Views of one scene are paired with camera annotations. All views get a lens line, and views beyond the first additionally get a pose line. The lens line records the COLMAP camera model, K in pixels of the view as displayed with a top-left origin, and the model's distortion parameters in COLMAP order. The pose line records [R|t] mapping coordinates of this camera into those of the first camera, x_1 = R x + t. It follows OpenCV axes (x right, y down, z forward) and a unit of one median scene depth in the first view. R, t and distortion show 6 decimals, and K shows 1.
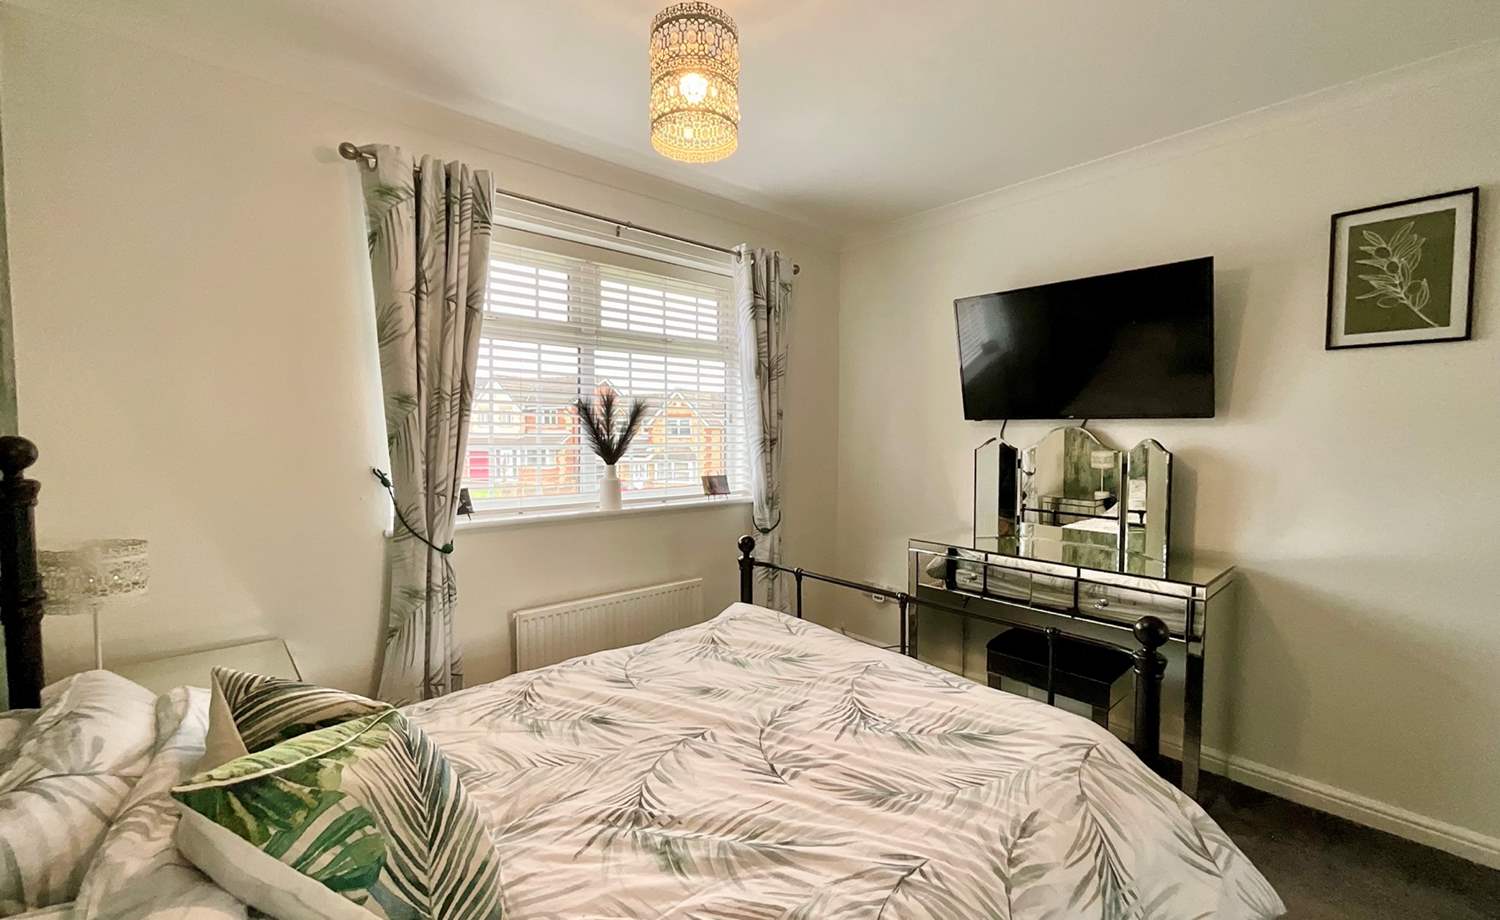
lens RADIAL K [[611.3, 0, 750.2], [0, 611.3, 453.6], [0, 0, 1]] dist [0.003836, -0.000114]
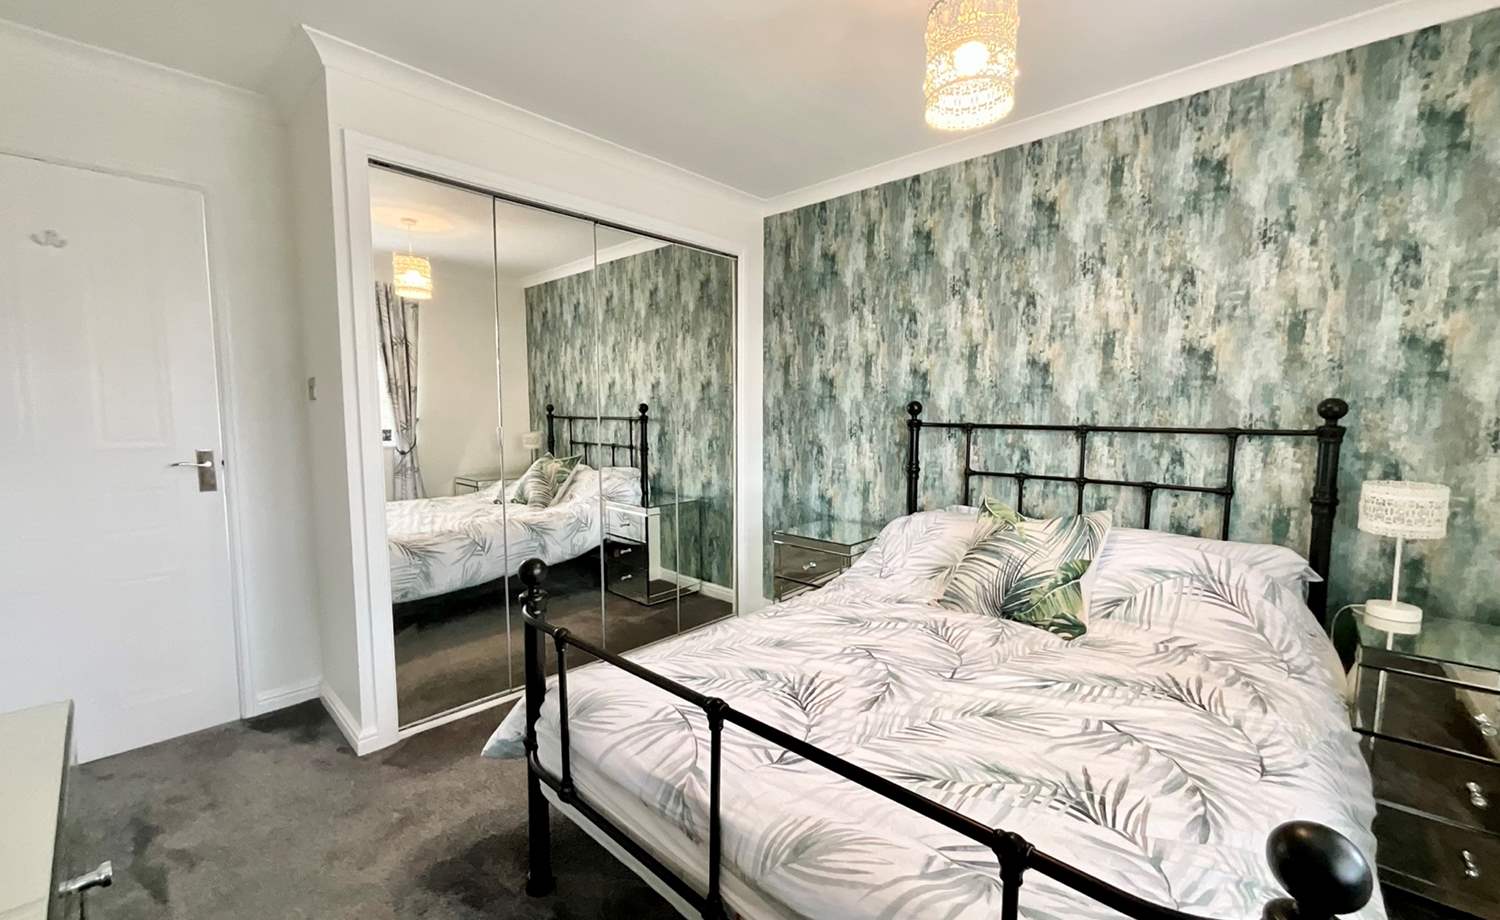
lens RADIAL K [[611.3, 0, 749.3], [0, 611.3, 461.8], [0, 0, 1]] dist [0.003836, -0.000114]
pose [[-0.995617, 0.003977, -0.093442, 0.337154], [-0.006428, 0.993823, 0.110792, -0.022774], [0.093305, 0.110907, -0.989441, 1.859047]]
